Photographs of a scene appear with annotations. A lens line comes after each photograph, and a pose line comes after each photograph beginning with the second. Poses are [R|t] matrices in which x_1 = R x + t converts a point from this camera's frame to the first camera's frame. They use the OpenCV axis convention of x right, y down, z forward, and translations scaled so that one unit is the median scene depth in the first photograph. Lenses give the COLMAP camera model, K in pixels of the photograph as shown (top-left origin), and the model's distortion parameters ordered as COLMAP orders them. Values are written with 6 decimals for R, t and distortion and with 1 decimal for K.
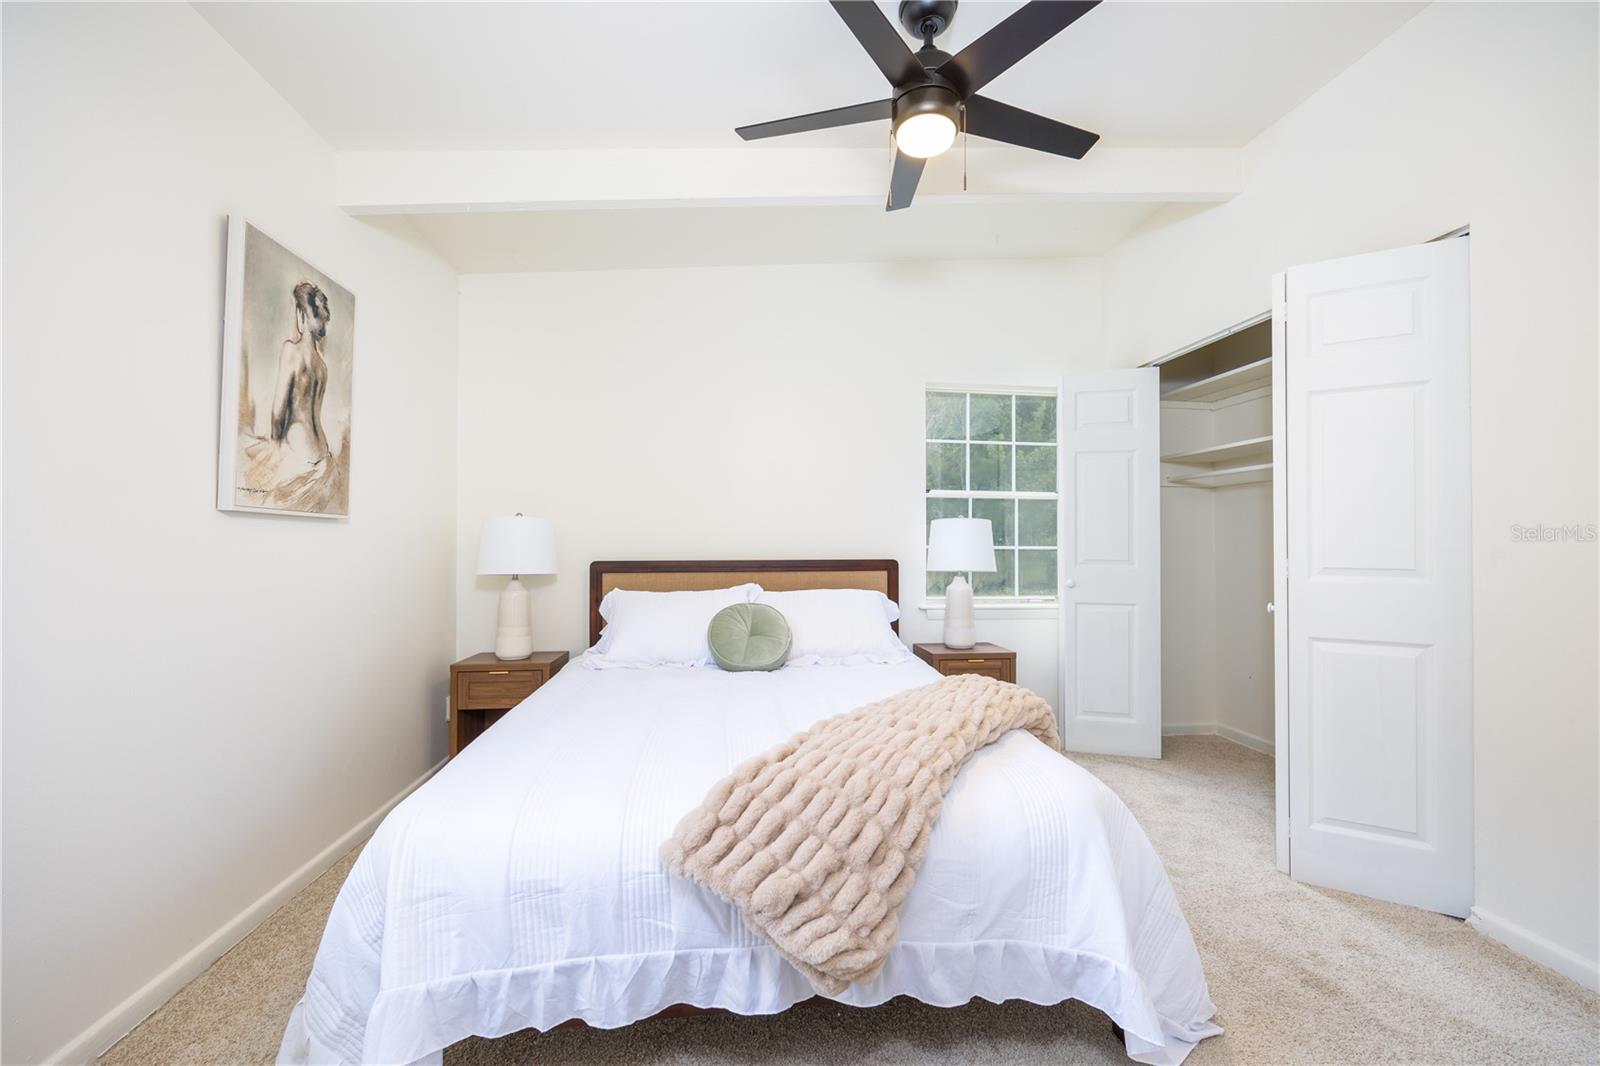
lens RADIAL K [[635.1, 0, 808.0], [0, 635.1, 535.4], [0, 0, 1]] dist [-0.001129, -0.000040]
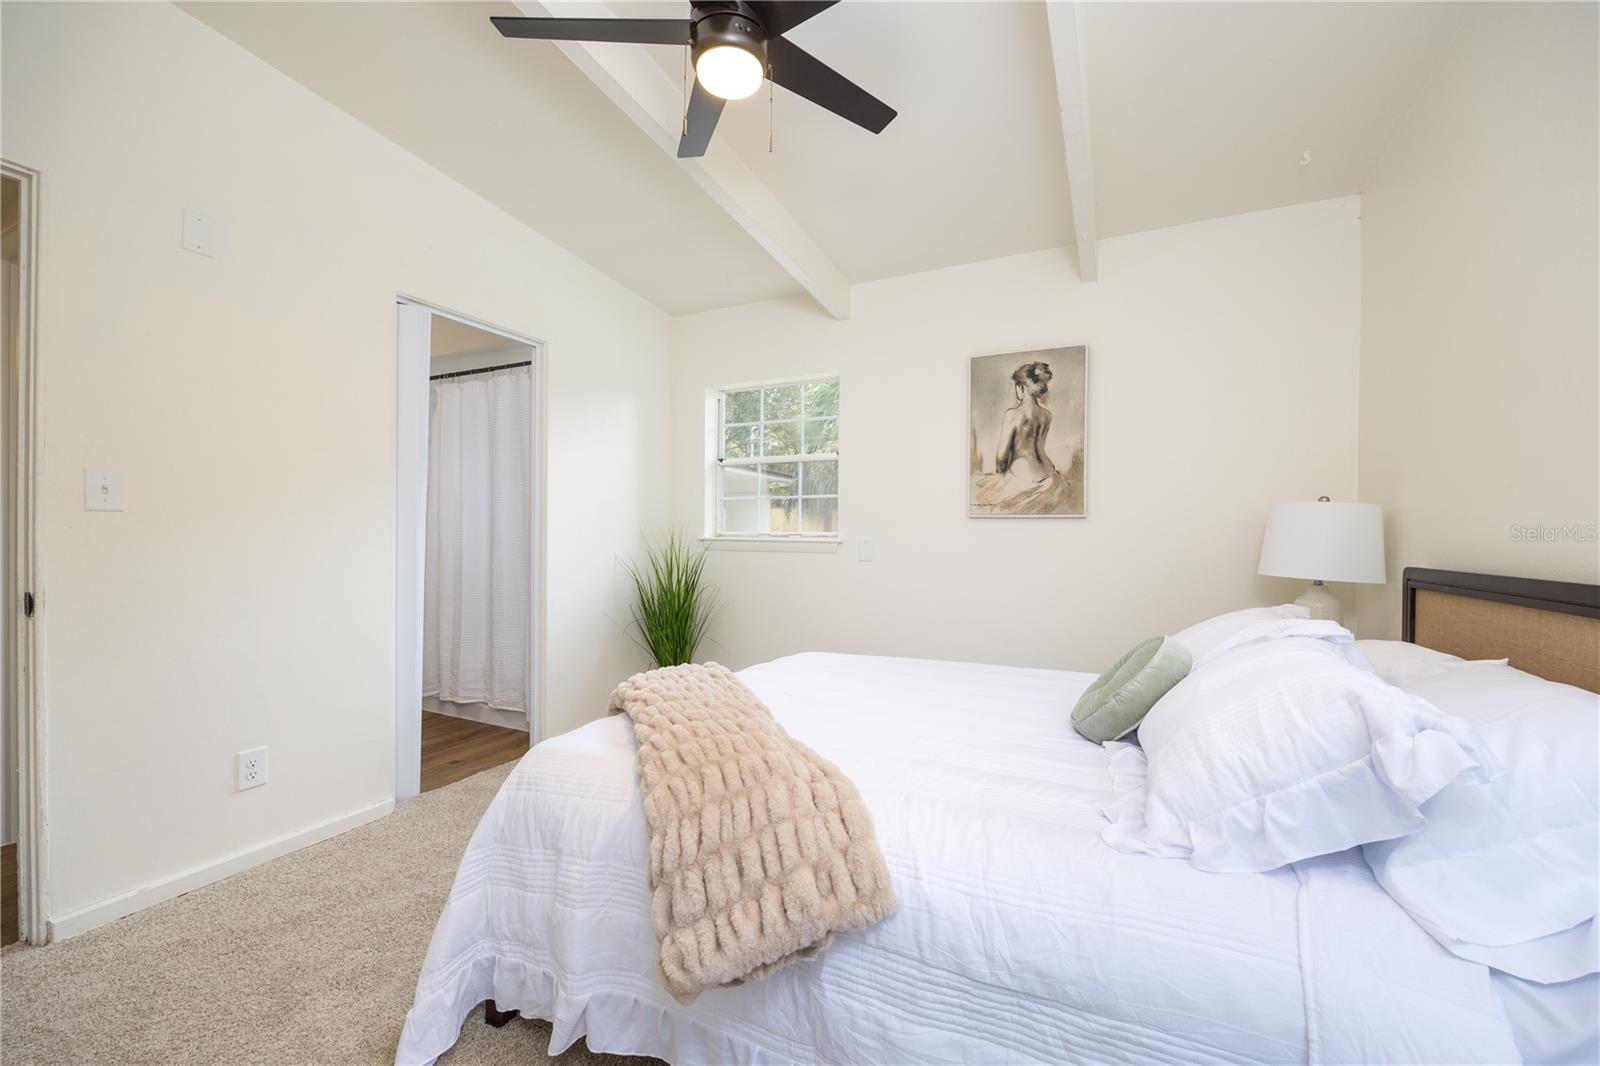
lens RADIAL K [[635.1, 0, 808.0], [0, 635.1, 535.4], [0, 0, 1]] dist [-0.001129, -0.000040]
pose [[-0.554376, -0.000012, -0.832267, 0.772741], [0.003248, 0.999992, -0.002178, 0.014340], [0.832260, -0.003911, -0.554371, 1.410987]]
